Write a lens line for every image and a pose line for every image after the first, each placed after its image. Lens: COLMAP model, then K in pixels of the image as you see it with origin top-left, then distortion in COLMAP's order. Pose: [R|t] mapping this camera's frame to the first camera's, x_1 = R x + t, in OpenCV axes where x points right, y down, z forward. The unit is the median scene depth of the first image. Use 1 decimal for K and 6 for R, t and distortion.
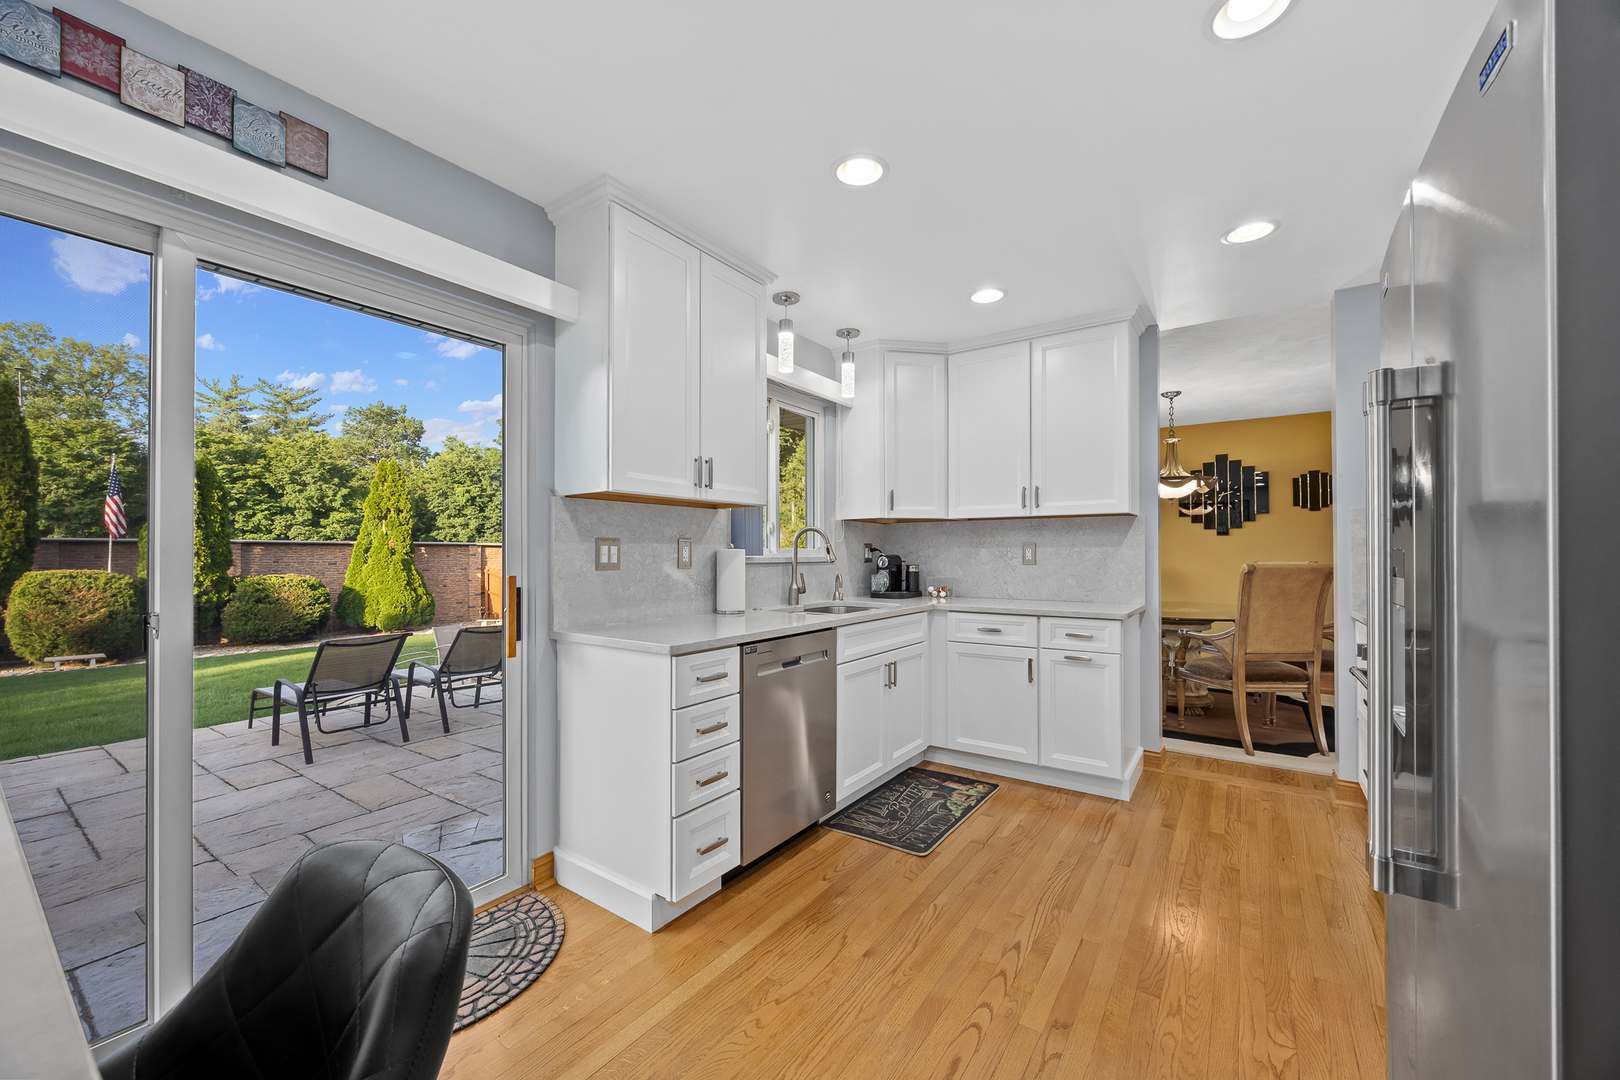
lens RADIAL K [[630.6, 0, 806.8], [0, 630.6, 550.1], [0, 0, 1]] dist [-0.005254, 0.000056]
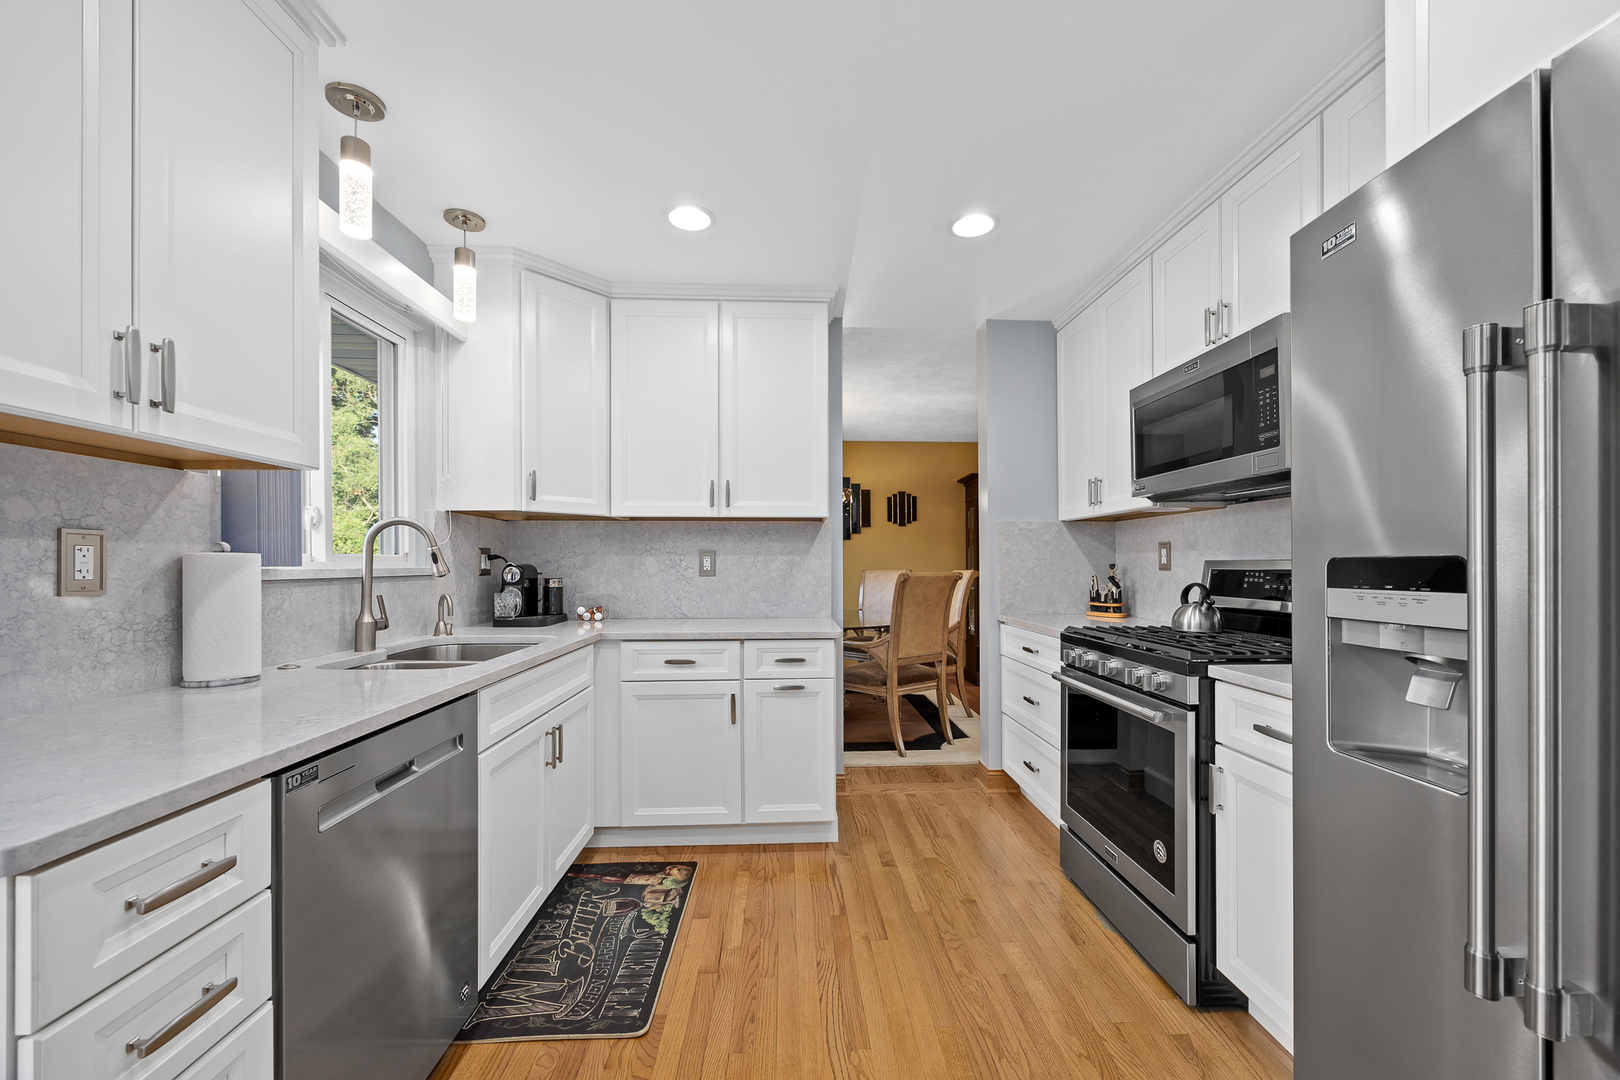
lens RADIAL K [[630.6, 0, 821.1], [0, 630.6, 565.2], [0, 0, 1]] dist [-0.005254, 0.000056]
pose [[0.785593, -0.001653, 0.618741, -0.050401], [-0.003762, 0.999965, 0.007449, 0.002326], [-0.618732, -0.008180, 0.785560, 0.289690]]
